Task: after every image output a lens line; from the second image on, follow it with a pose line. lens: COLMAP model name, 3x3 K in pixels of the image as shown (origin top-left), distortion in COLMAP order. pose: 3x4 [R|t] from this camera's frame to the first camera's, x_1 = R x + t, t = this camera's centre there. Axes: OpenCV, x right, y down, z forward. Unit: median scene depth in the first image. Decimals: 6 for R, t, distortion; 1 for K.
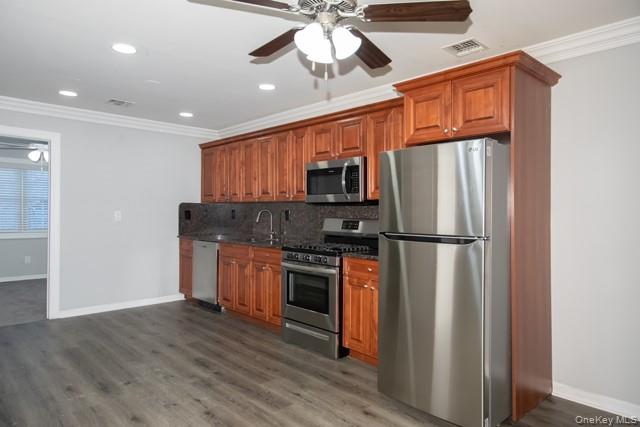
lens RADIAL K [[398.1, 0, 320.0], [0, 398.1, 213.5], [0, 0, 1]] dist [-0.000856, 0.000324]
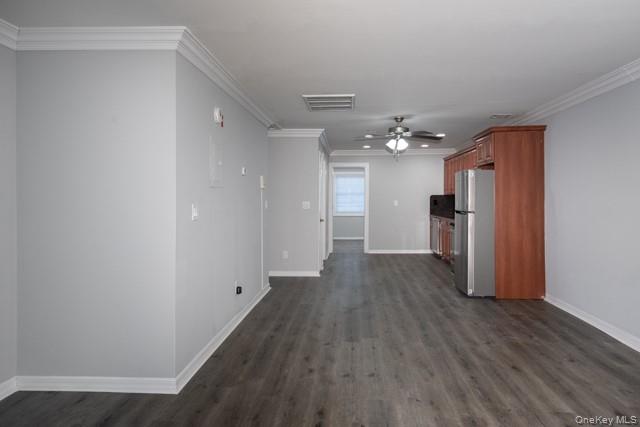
lens RADIAL K [[398.1, 0, 320.0], [0, 398.1, 213.5], [0, 0, 1]] dist [-0.000856, 0.000324]
pose [[0.665531, 0.020801, -0.746080, 0.592272], [0.000958, 0.999587, 0.028723, 0.002310], [0.746369, -0.019831, 0.665237, -0.460600]]
